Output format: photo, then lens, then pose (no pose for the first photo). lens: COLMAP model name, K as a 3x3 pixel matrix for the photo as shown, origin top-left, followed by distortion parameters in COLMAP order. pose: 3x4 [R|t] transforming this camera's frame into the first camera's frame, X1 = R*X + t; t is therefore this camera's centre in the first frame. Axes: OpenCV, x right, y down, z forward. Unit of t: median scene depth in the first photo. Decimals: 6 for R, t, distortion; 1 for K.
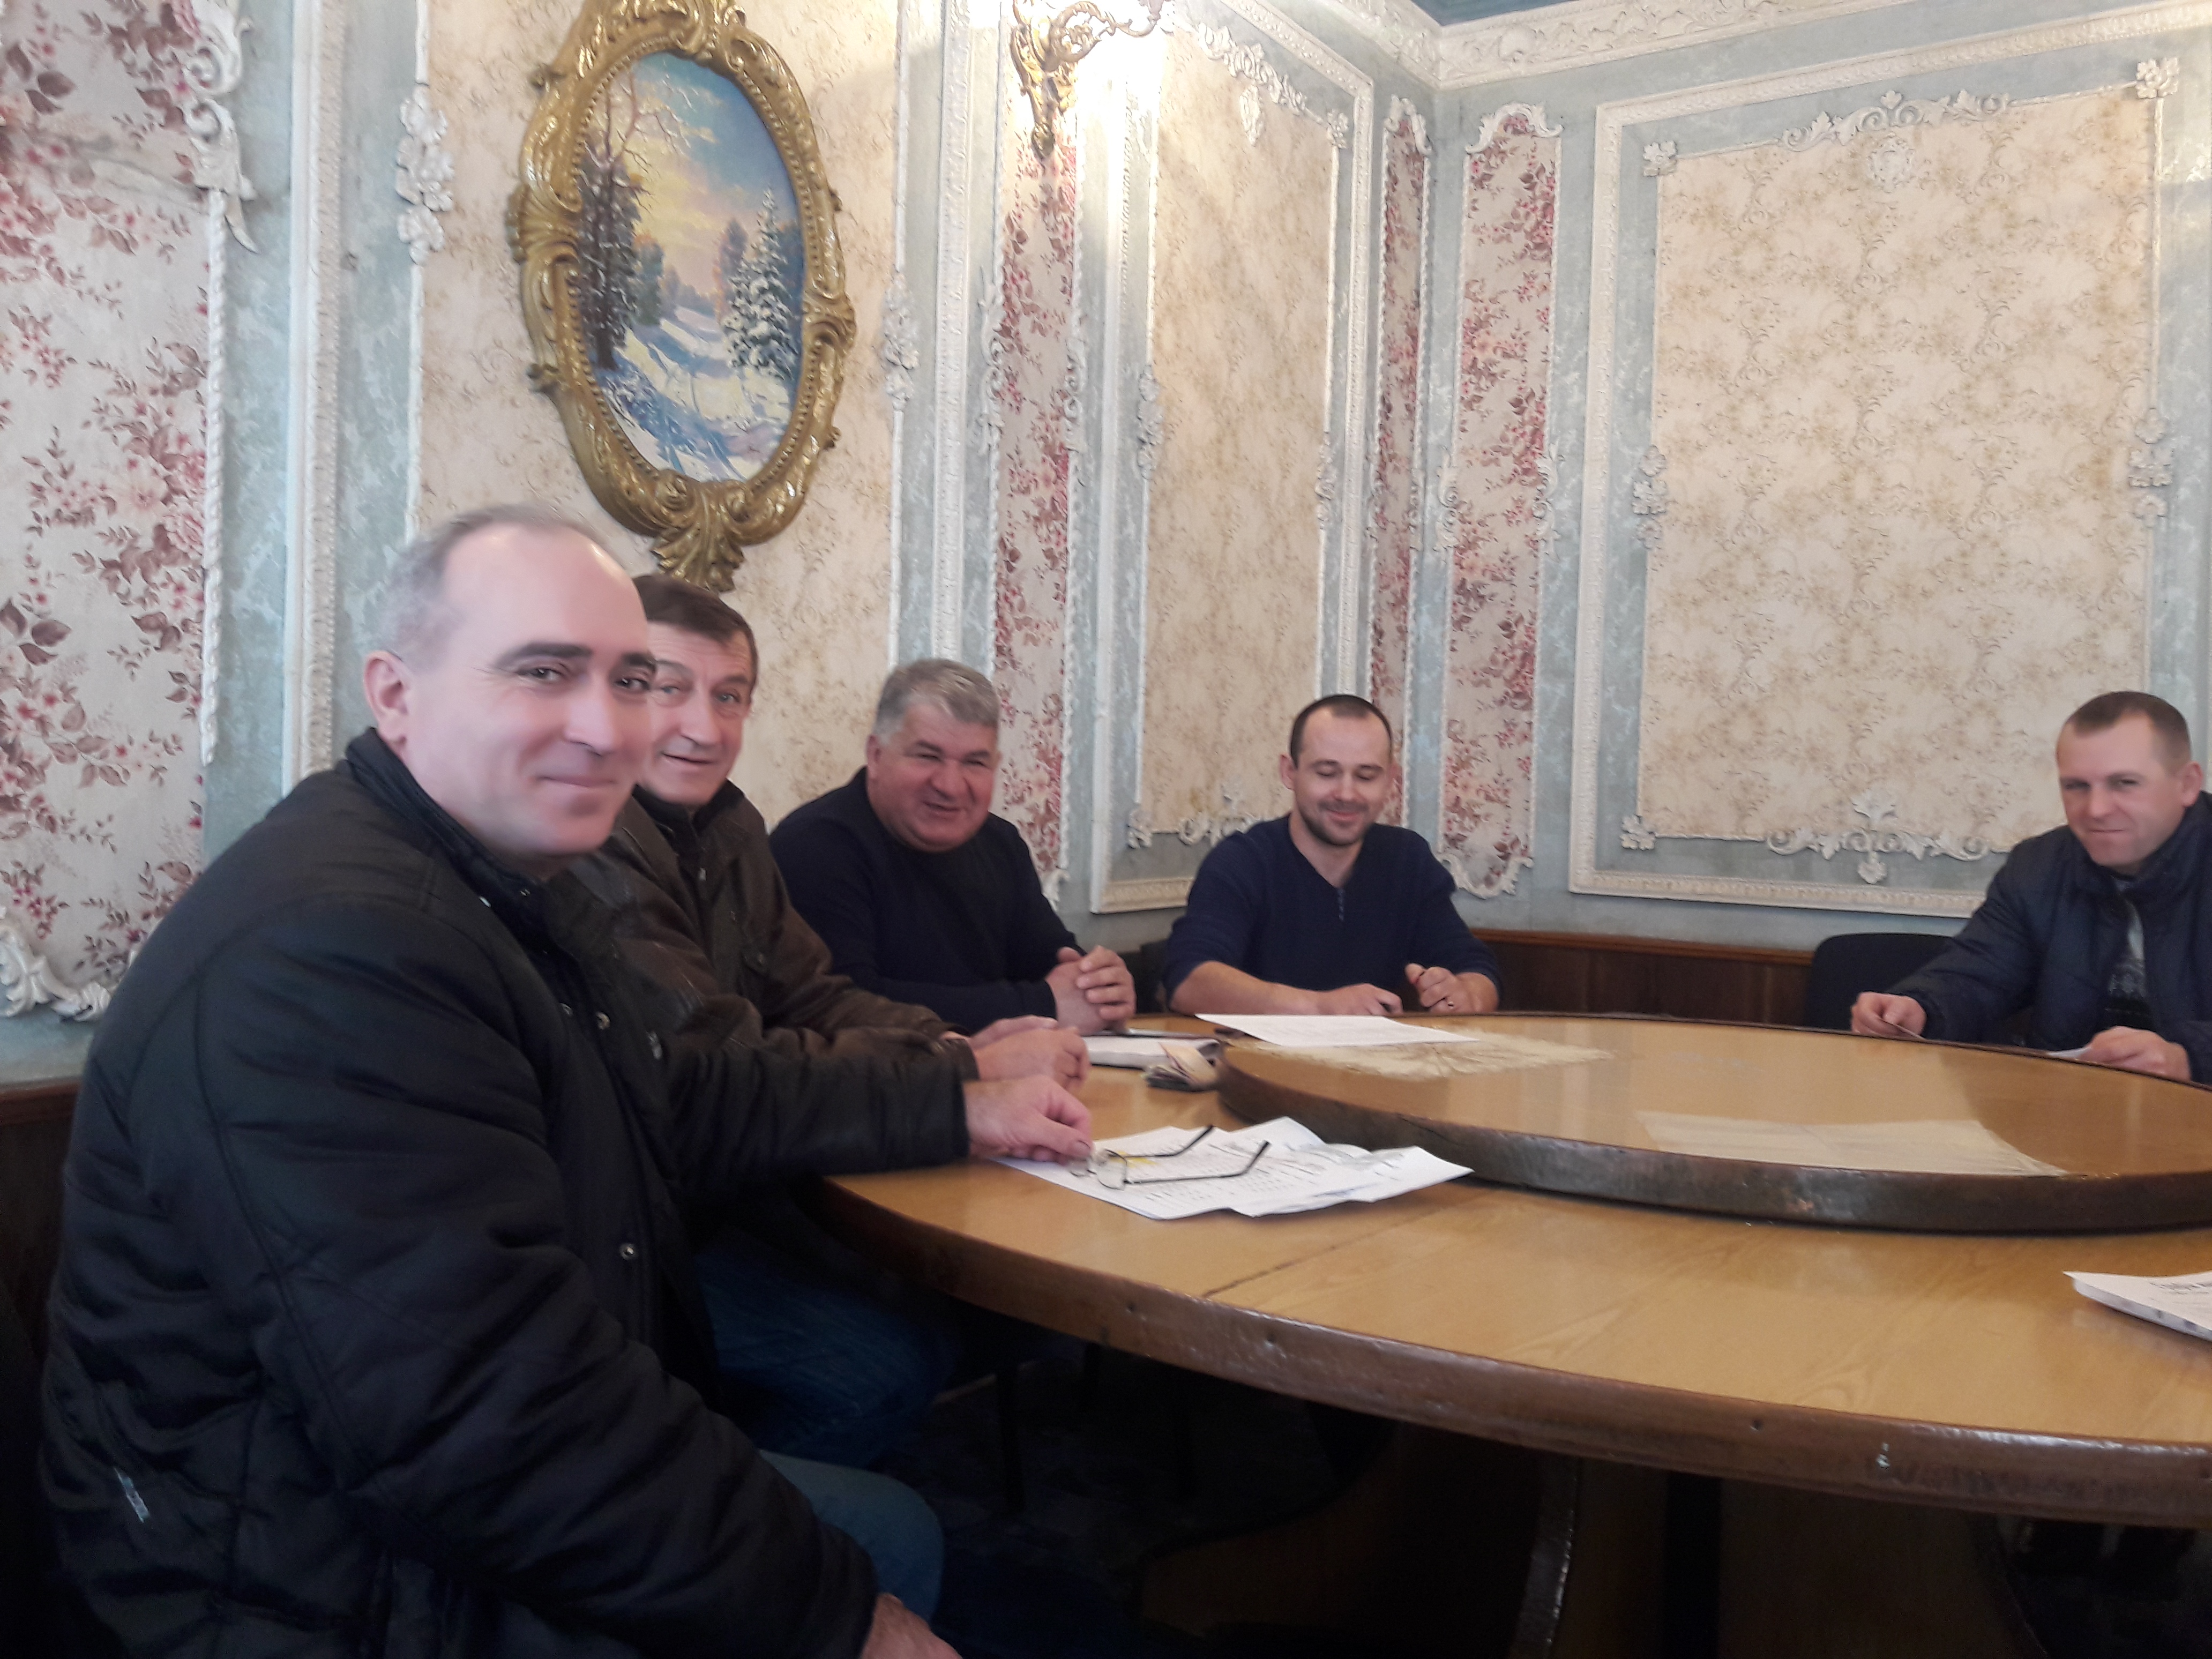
lens RADIAL K [[1812.4, 0, 1083.1], [0, 1812.4, 795.4], [0, 0, 1]] dist [0.032014, -0.053463]
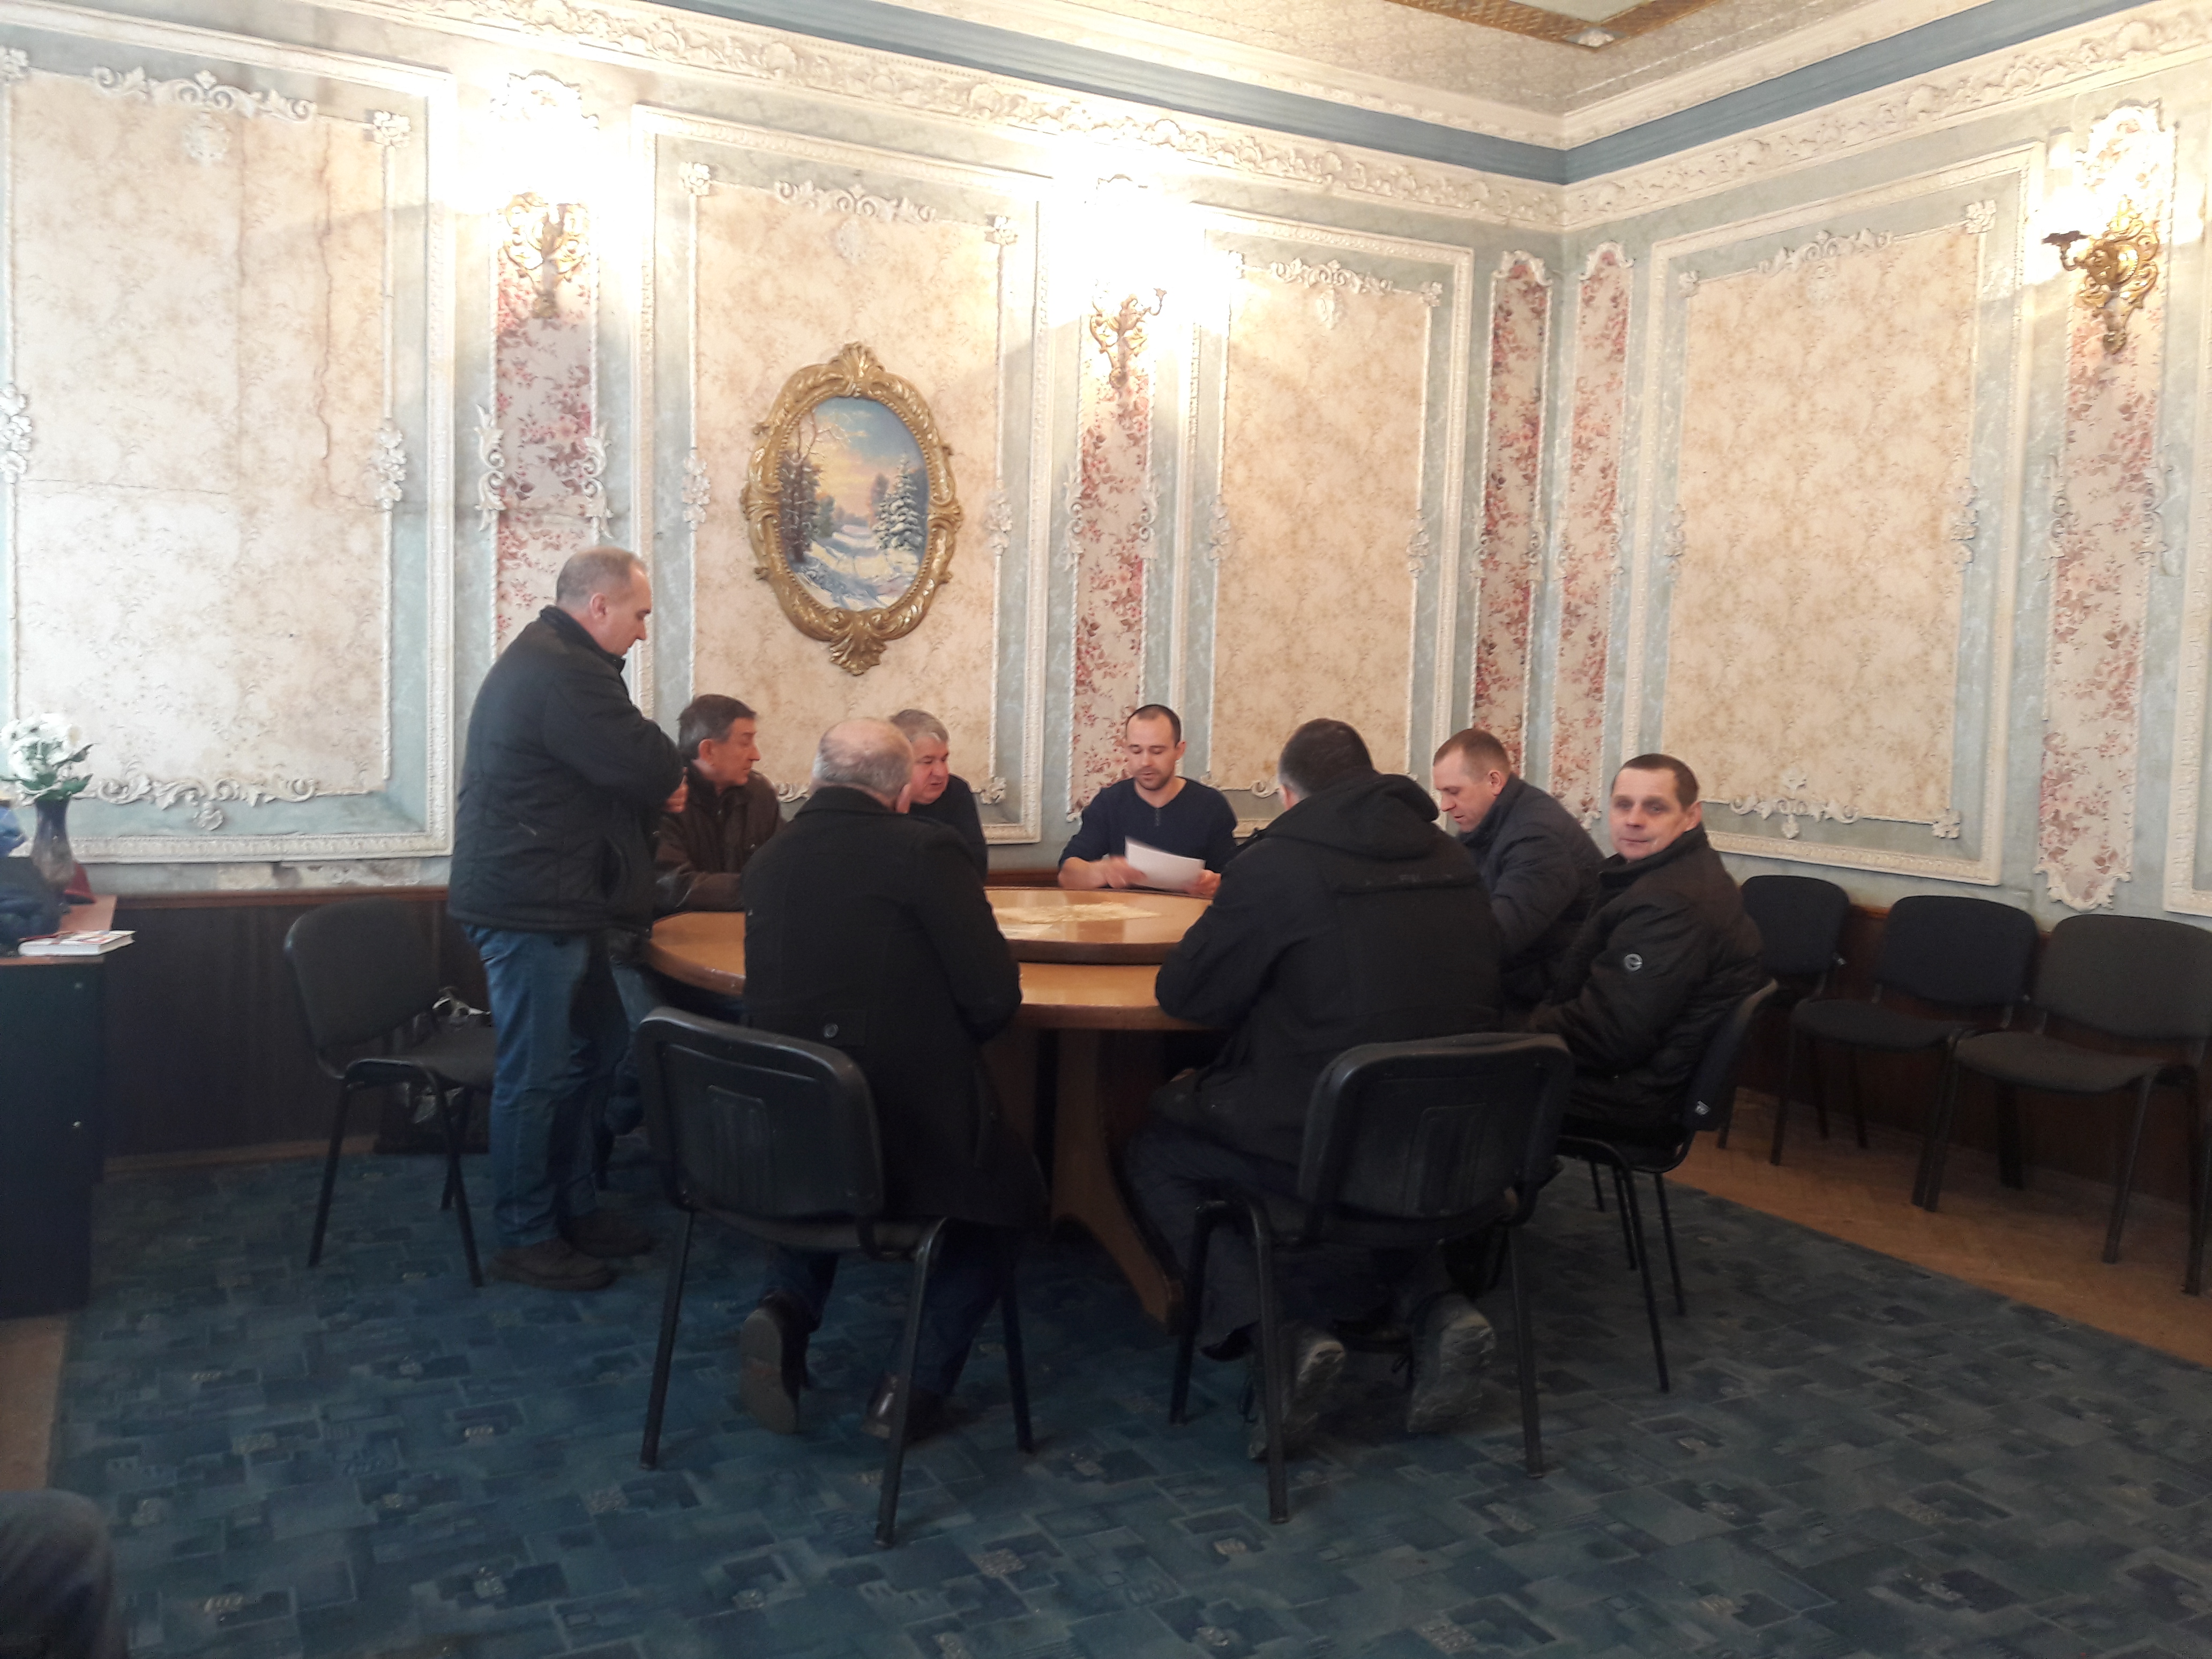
lens RADIAL K [[1812.4, 0, 1086.2], [0, 1812.4, 819.7], [0, 0, 1]] dist [0.032014, -0.053463]
pose [[0.886522, 0.030445, -0.461684, 0.610798], [-0.006013, 0.998507, 0.054298, -0.035201], [0.462648, -0.045360, 0.885381, -0.426497]]
